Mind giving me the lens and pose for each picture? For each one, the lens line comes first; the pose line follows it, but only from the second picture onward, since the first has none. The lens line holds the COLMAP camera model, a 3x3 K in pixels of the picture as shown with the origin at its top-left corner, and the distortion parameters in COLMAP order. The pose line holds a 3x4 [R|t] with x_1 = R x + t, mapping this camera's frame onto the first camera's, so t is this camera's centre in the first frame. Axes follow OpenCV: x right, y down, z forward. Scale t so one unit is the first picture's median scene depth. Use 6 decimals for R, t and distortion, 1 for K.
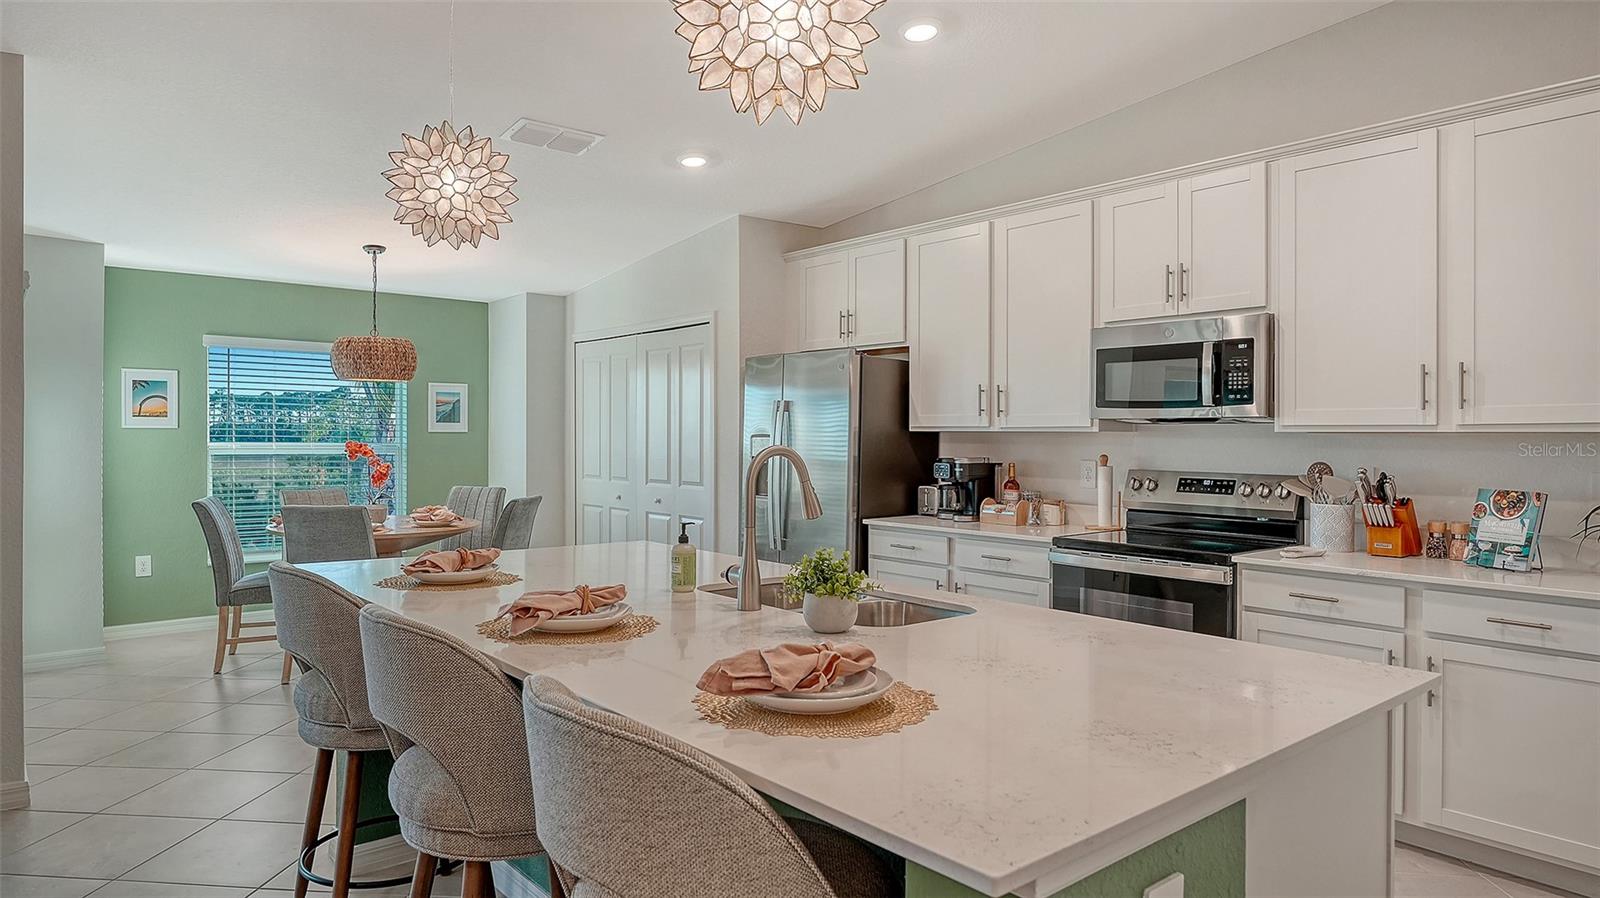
lens RADIAL K [[968.6, 0, 794.1], [0, 968.6, 436.5], [0, 0, 1]] dist [0.007540, 0.002240]
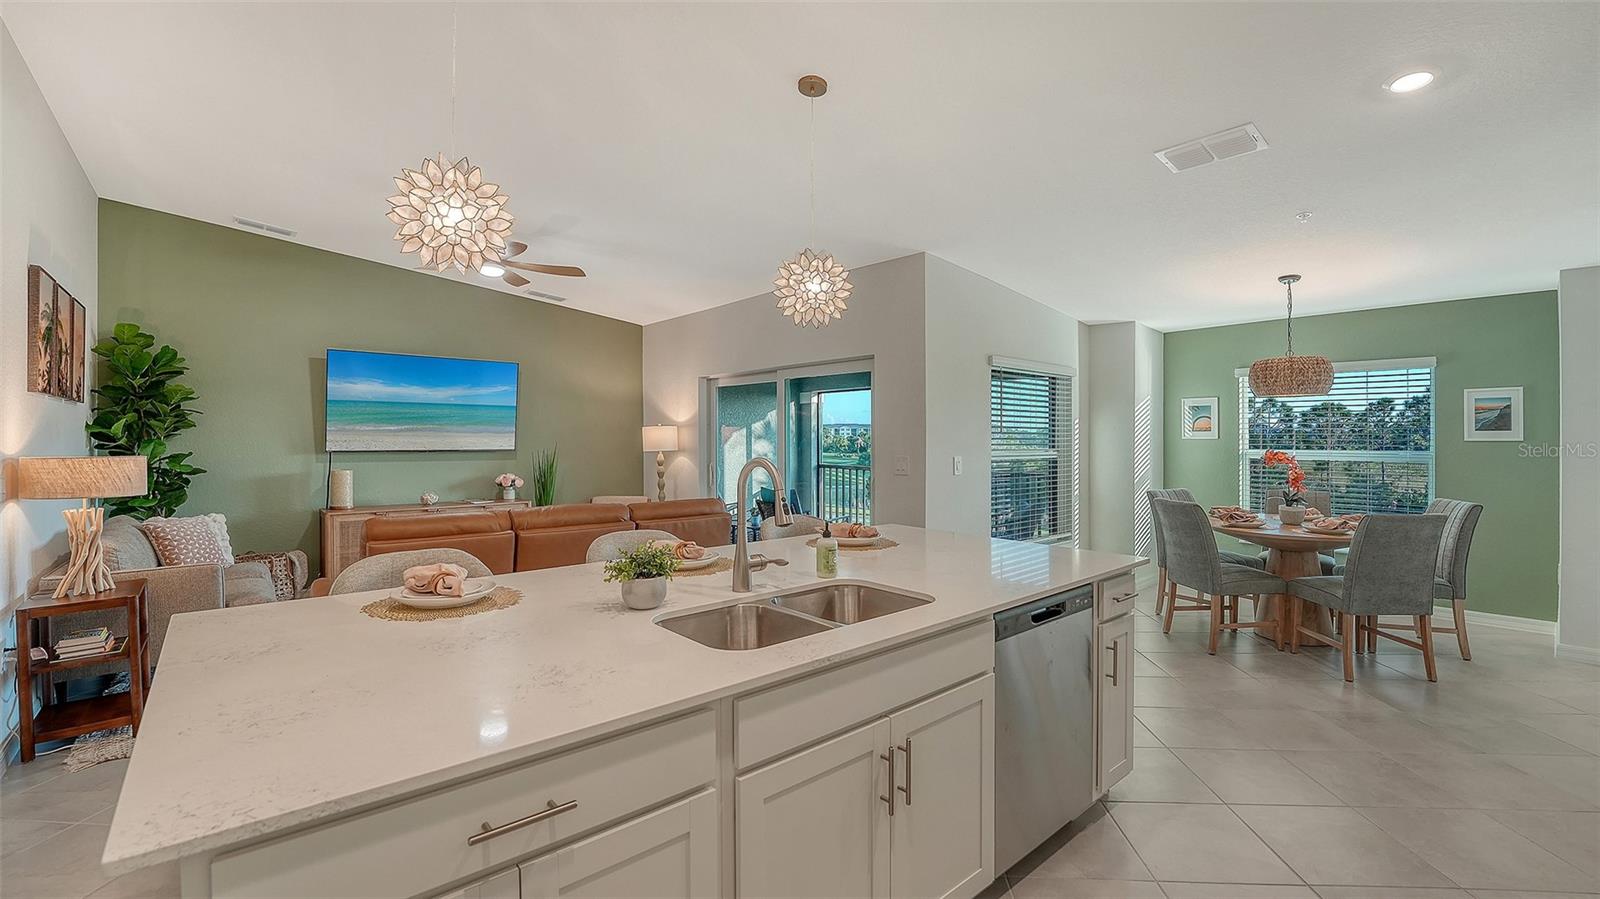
lens RADIAL K [[671.0, 0, 812.4], [0, 671.0, 441.7], [0, 0, 1]] dist [-0.014909, -0.000712]
pose [[0.031815, -0.000938, -0.999493, 0.301356], [-0.000711, 0.999999, -0.000961, -0.003348], [0.999494, 0.000741, 0.031815, 0.401225]]
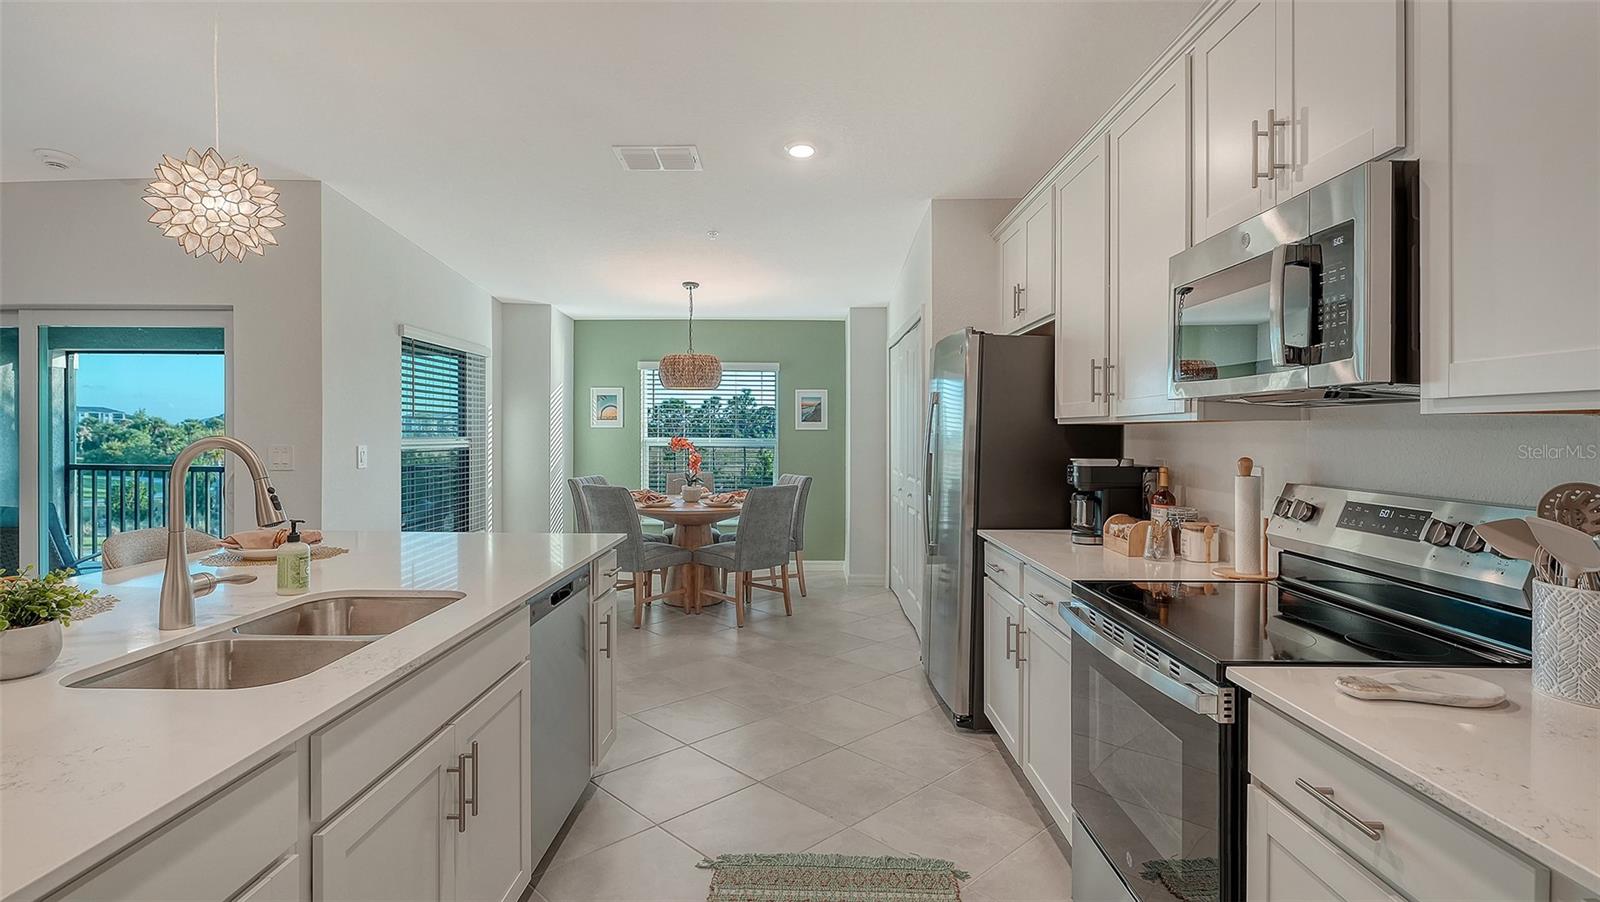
lens RADIAL K [[758.6, 0, 804.3], [0, 758.6, 435.8], [0, 0, 1]] dist [0.004918, -0.000125]
pose [[0.764168, 0.000692, -0.645017, 0.303836], [-0.000691, 1.000000, 0.000254, 0.003503], [0.645017, 0.000251, 0.764168, 0.319388]]
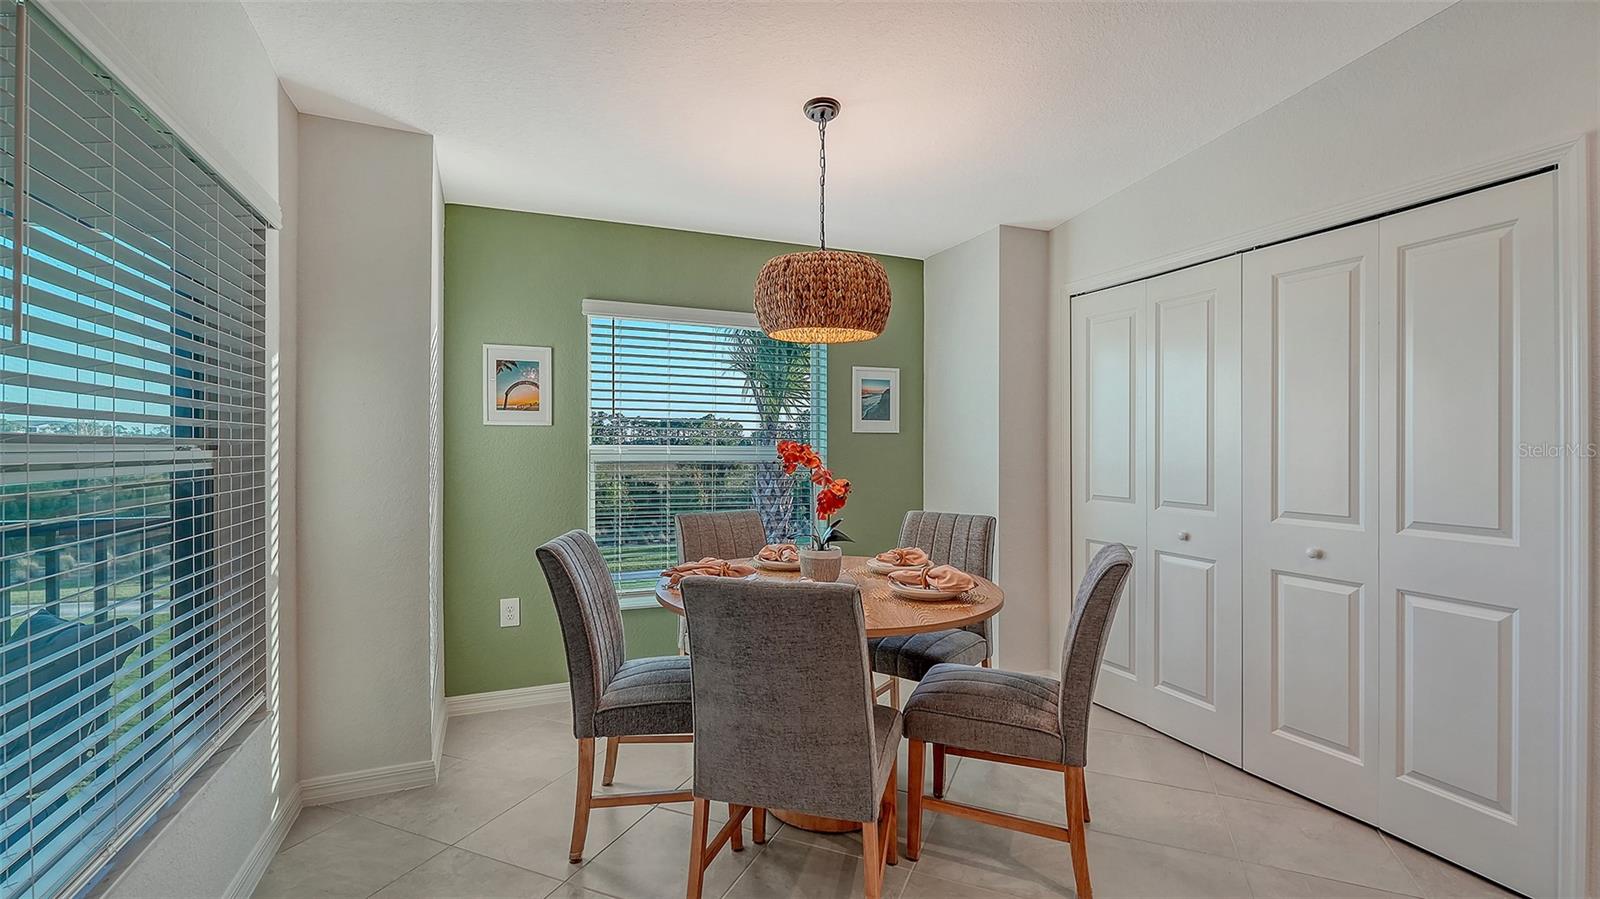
lens RADIAL K [[697.0, 0, 793.5], [0, 697.0, 443.9], [0, 0, 1]] dist [0.002781, 0.000084]
pose [[0.950922, -0.002381, -0.309421, -0.303181], [0.000281, 0.999977, -0.006830, 0.009150], [0.309430, 0.006407, 0.950901, 0.566929]]
